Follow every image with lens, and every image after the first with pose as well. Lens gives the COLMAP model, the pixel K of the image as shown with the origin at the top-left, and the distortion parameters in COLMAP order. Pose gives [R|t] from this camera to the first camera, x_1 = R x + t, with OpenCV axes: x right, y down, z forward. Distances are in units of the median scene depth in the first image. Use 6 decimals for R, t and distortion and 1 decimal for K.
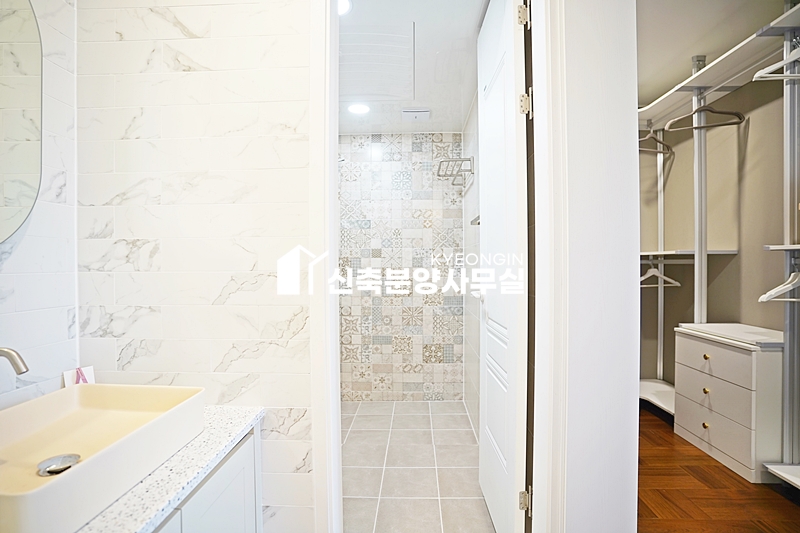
lens RADIAL K [[392.9, 0, 400.0], [0, 392.9, 266.5], [0, 0, 1]] dist [-0.062084, 0.025624]
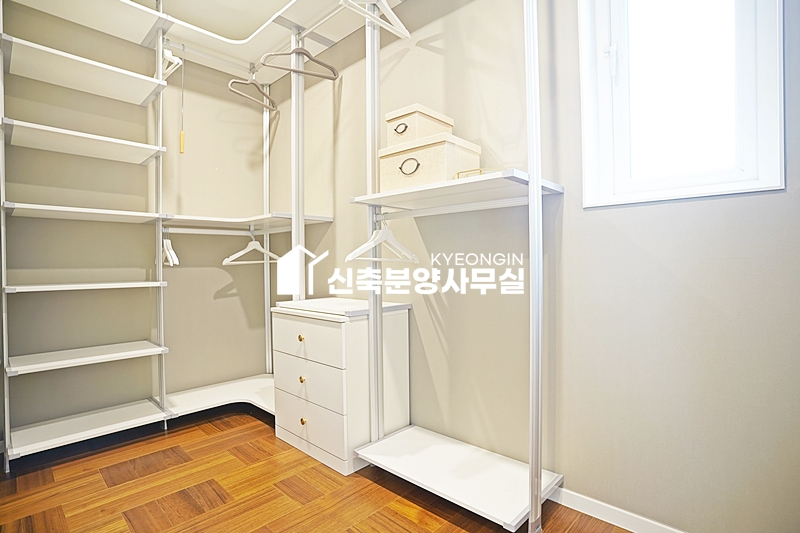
lens RADIAL K [[392.9, 0, 400.0], [0, 392.9, 266.5], [0, 0, 1]] dist [-0.062084, 0.025624]
pose [[0.658595, -0.003850, 0.752488, 0.288911], [0.011857, 0.999916, -0.005261, 0.083677], [-0.752404, 0.012387, 0.658585, 0.262847]]
